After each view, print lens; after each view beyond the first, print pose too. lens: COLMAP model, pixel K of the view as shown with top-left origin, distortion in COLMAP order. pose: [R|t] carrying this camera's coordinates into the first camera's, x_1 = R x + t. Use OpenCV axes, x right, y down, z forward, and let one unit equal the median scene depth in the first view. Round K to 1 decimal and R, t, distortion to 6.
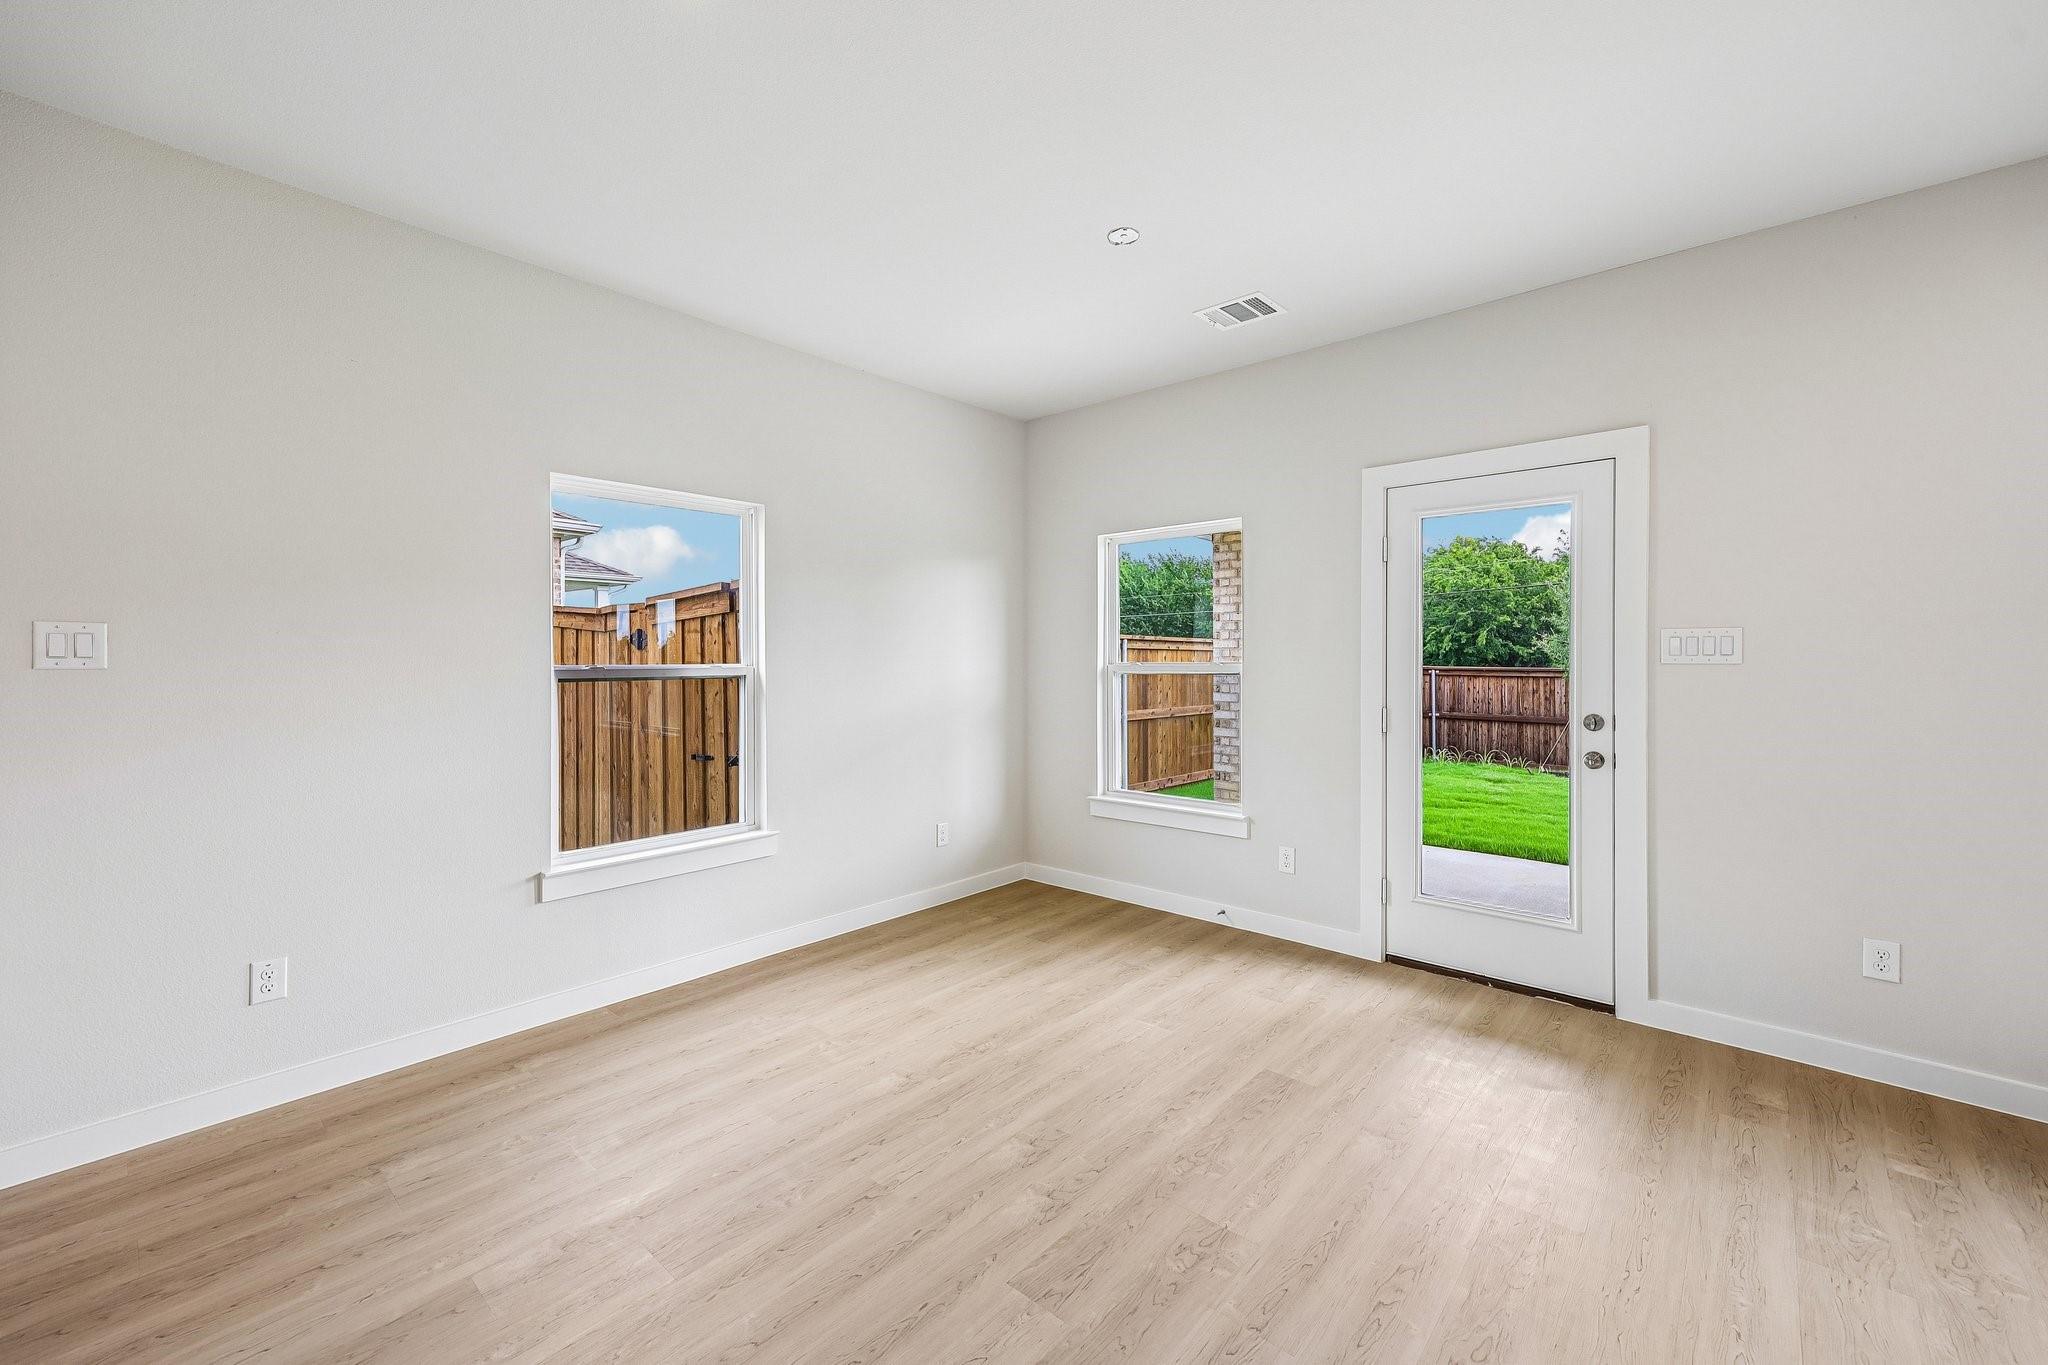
lens RADIAL K [[825.8, 0, 1023.3], [0, 825.8, 678.2], [0, 0, 1]] dist [0.001772, 0.000258]
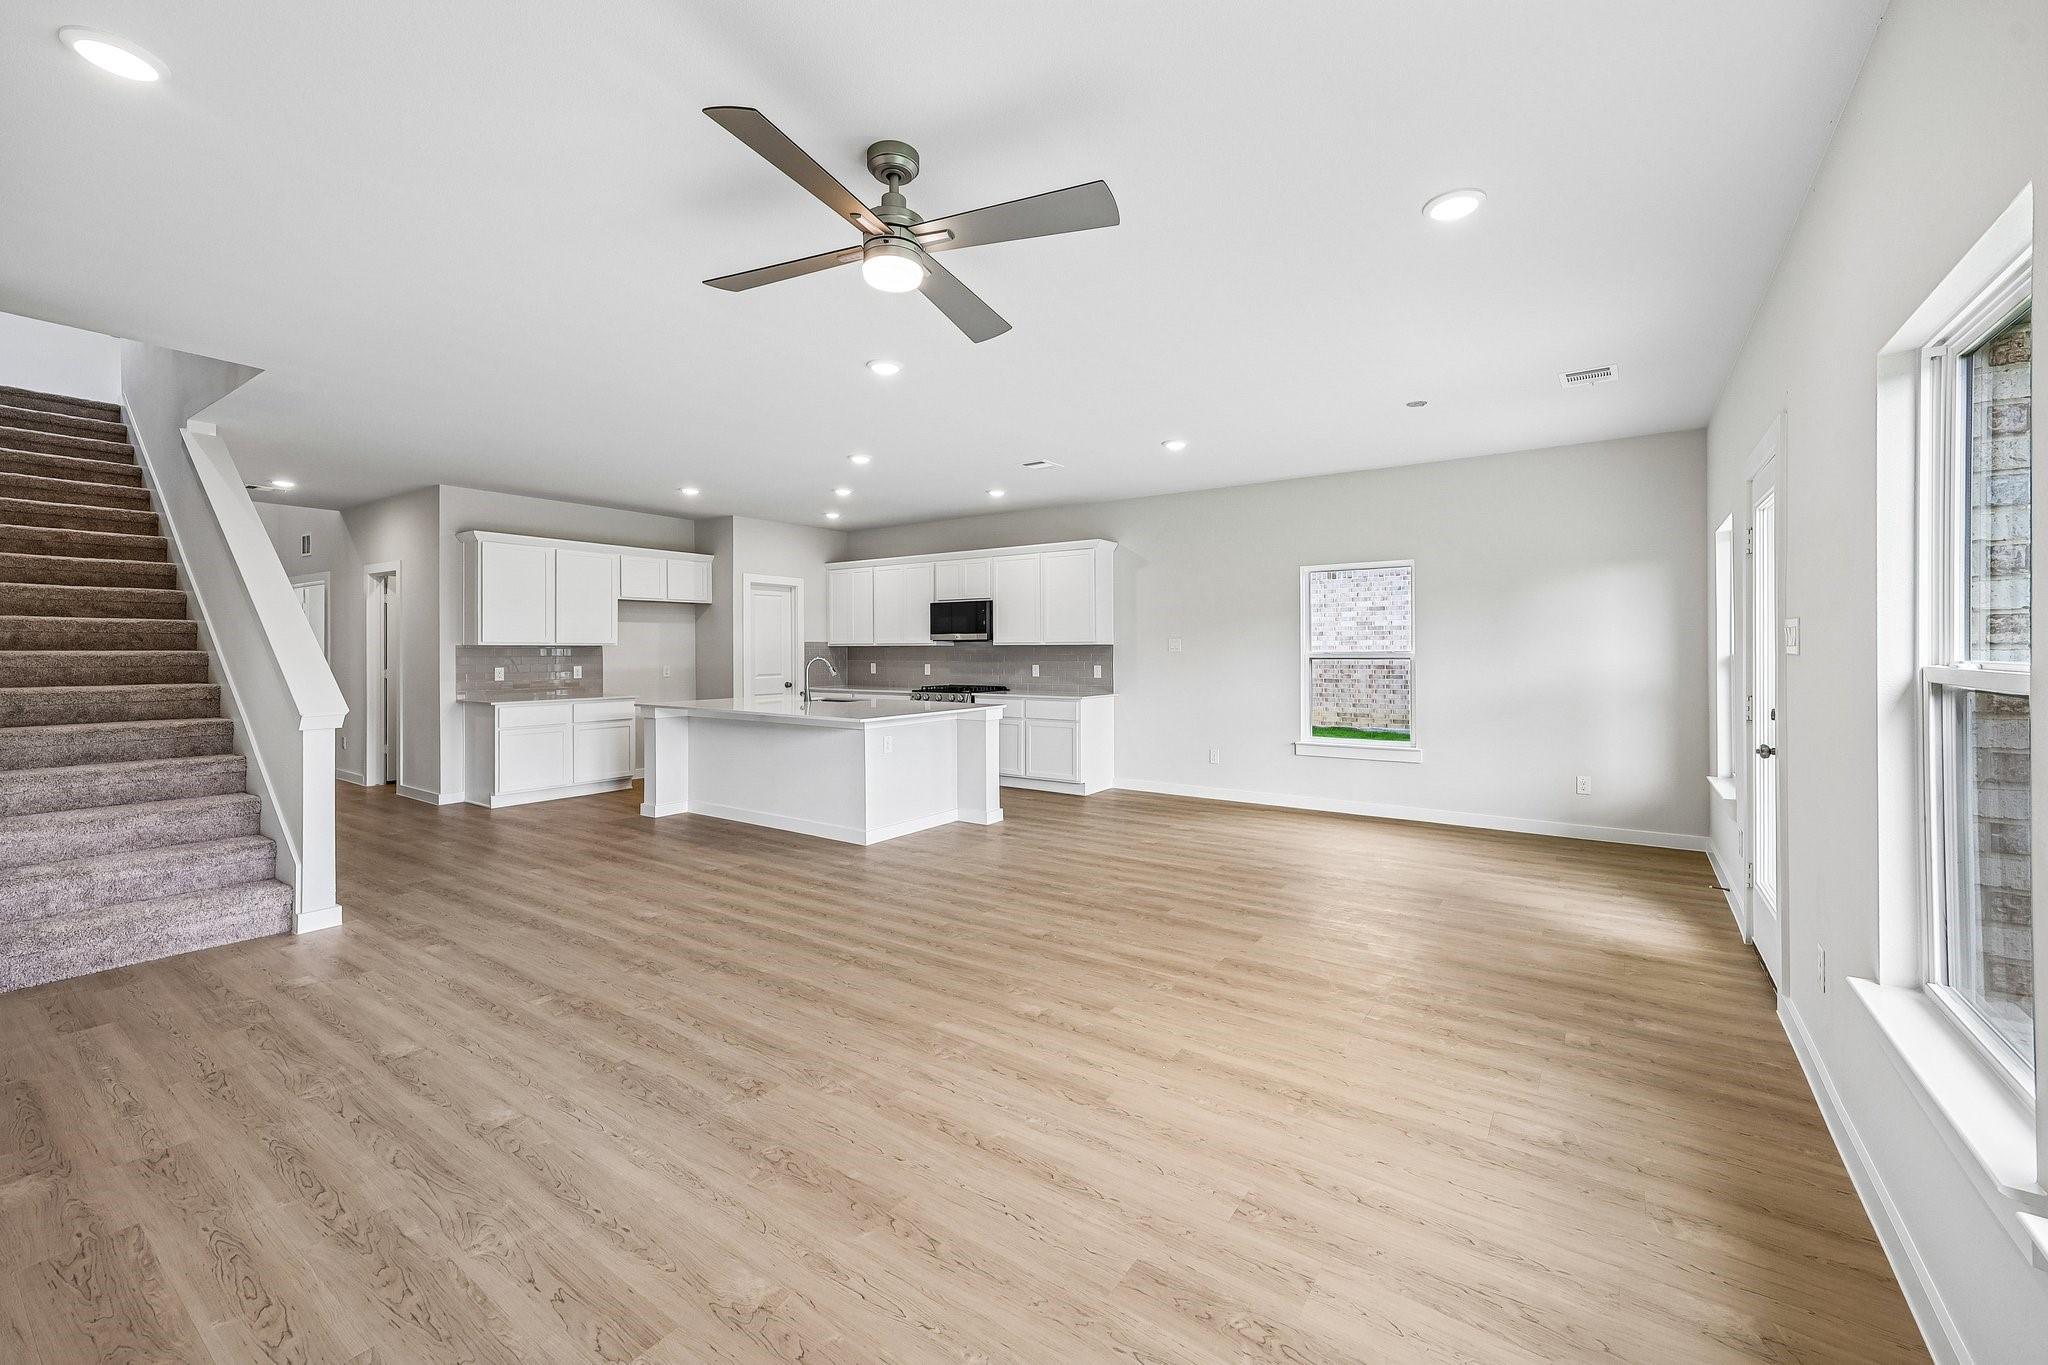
lens RADIAL K [[825.8, 0, 1024.7], [0, 825.8, 661.9], [0, 0, 1]] dist [0.001772, 0.000258]
pose [[0.116570, 0.008700, -0.993144, 2.032394], [-0.001782, 0.999962, 0.008551, -0.024192], [0.993181, 0.000773, 0.116581, -0.040845]]
